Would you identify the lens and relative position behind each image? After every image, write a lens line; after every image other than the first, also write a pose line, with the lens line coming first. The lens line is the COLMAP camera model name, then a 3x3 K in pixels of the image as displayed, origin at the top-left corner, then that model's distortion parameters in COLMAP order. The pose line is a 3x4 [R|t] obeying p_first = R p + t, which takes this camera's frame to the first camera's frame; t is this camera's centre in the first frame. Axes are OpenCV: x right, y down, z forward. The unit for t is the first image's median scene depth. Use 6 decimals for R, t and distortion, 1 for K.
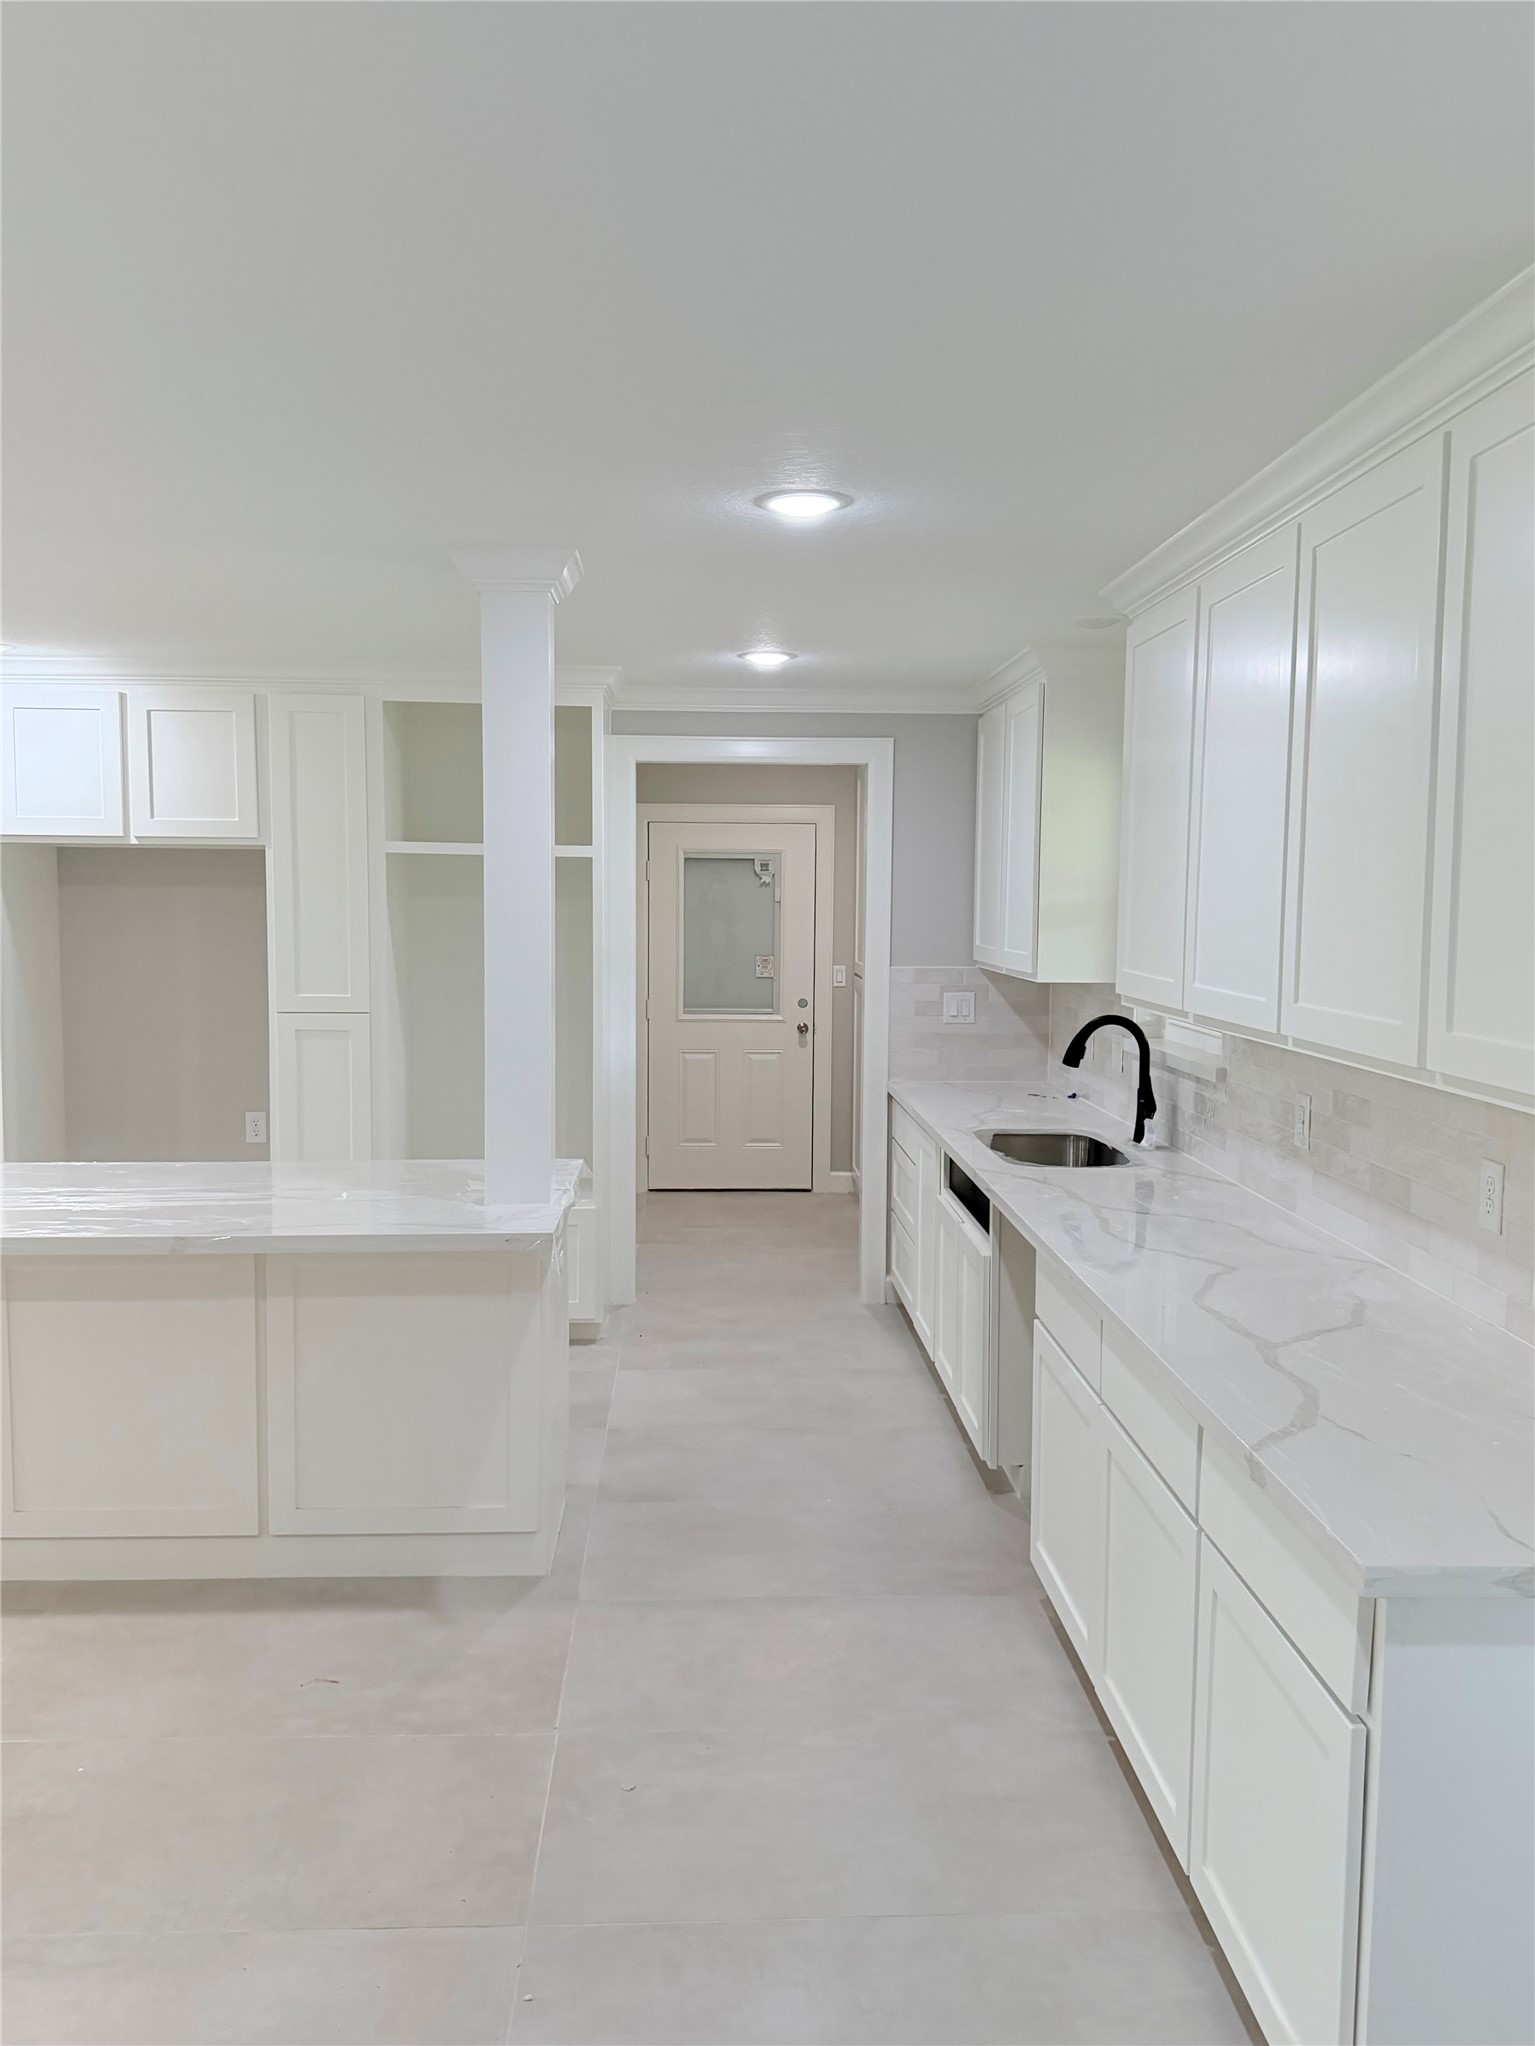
lens RADIAL K [[1639.5, 0, 771.8], [0, 1639.5, 1004.8], [0, 0, 1]] dist [0.013293, -0.007663]
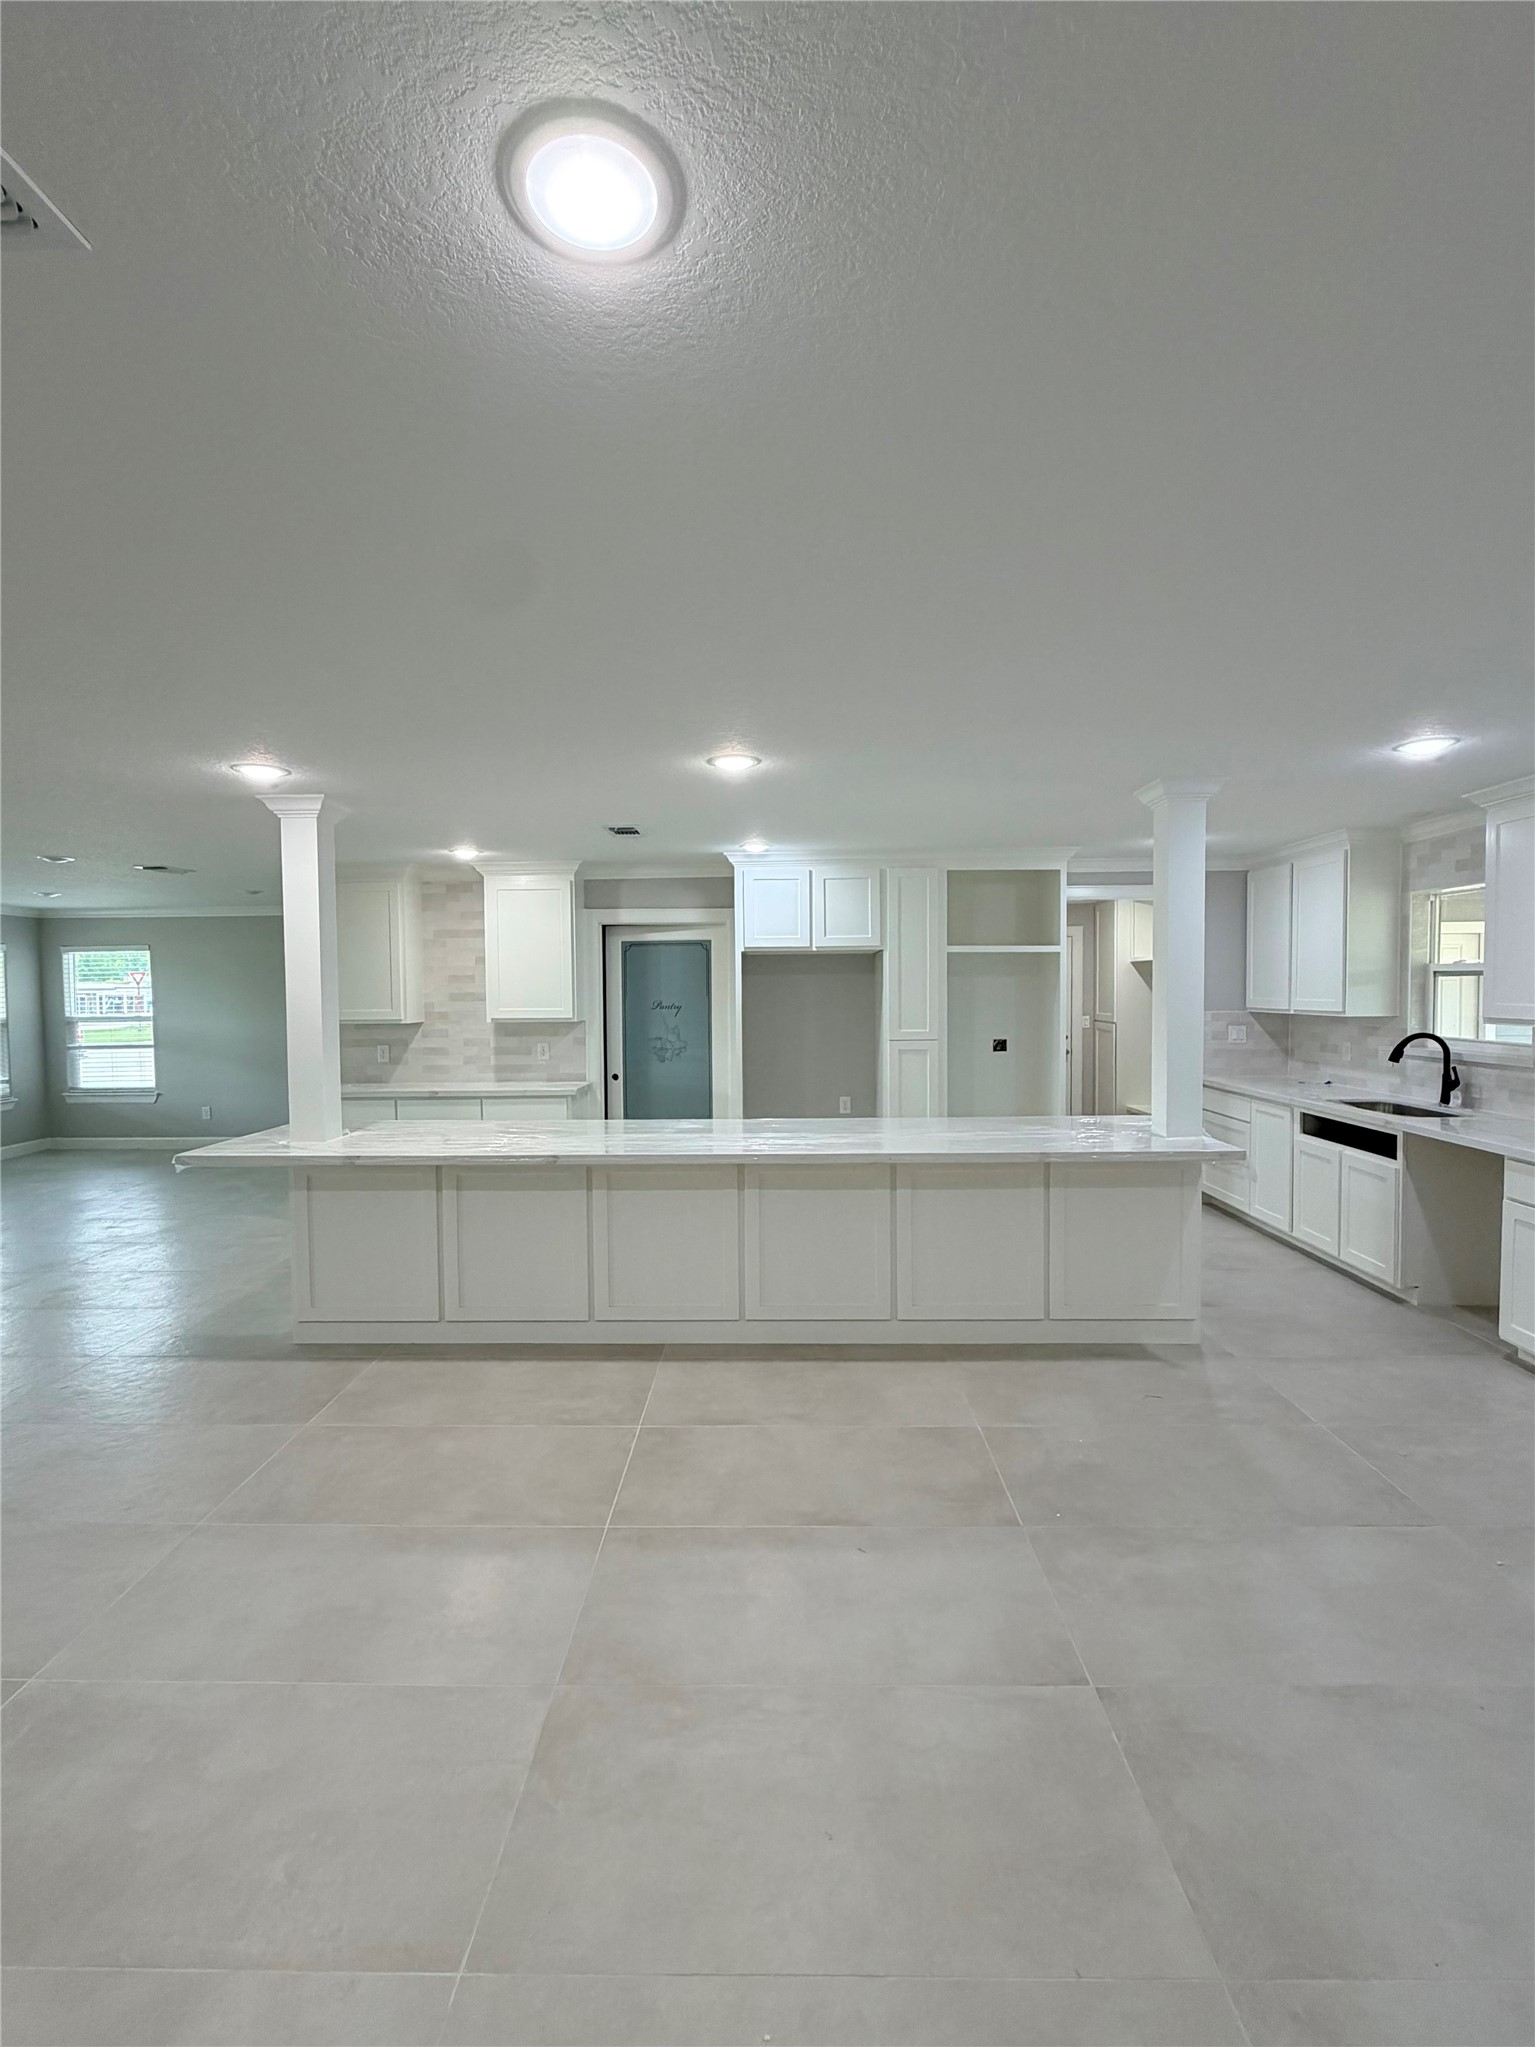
lens RADIAL K [[910.3, 0, 754.3], [0, 910.3, 1019.7], [0, 0, 1]] dist [-0.009271, -0.000438]
pose [[0.996051, -0.015290, -0.087452, -0.356273], [0.012444, 0.999378, -0.032992, 0.012993], [0.087902, 0.031773, 0.995622, -0.029490]]
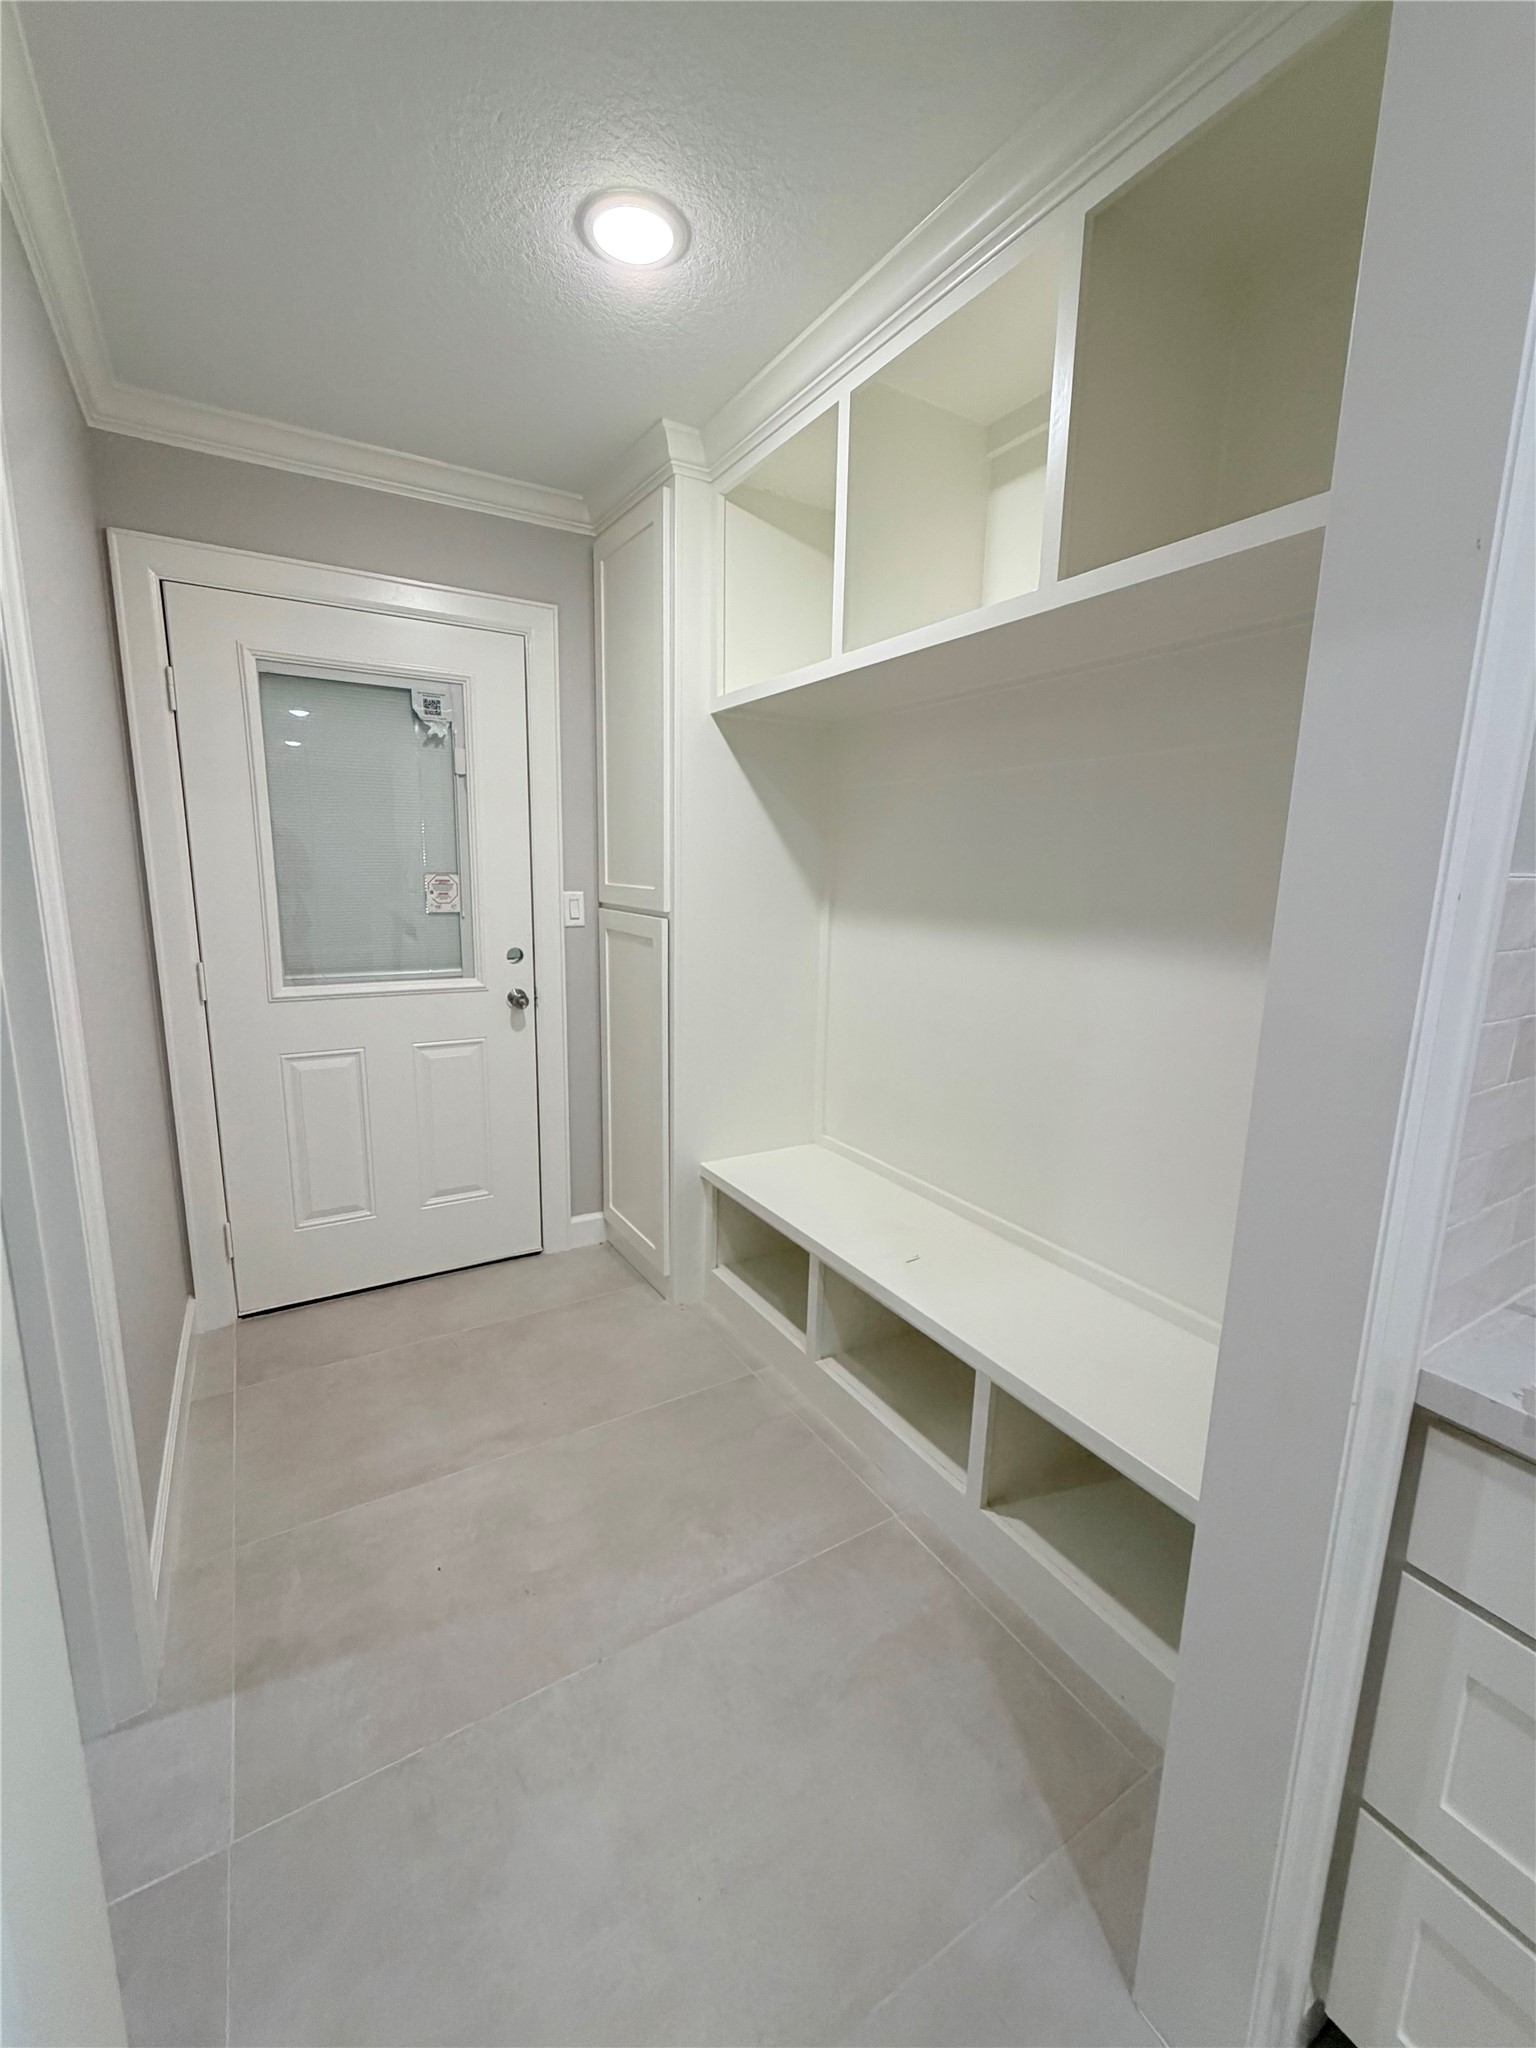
lens RADIAL K [[834.5, 0, 765.0], [0, 834.5, 1020.9], [0, 0, 1]] dist [-0.002092, -0.000424]
pose [[0.886602, -0.074240, 0.456537, -0.061557], [0.025701, 0.993417, 0.111633, -0.013711], [-0.461819, -0.087241, 0.882673, 1.063190]]
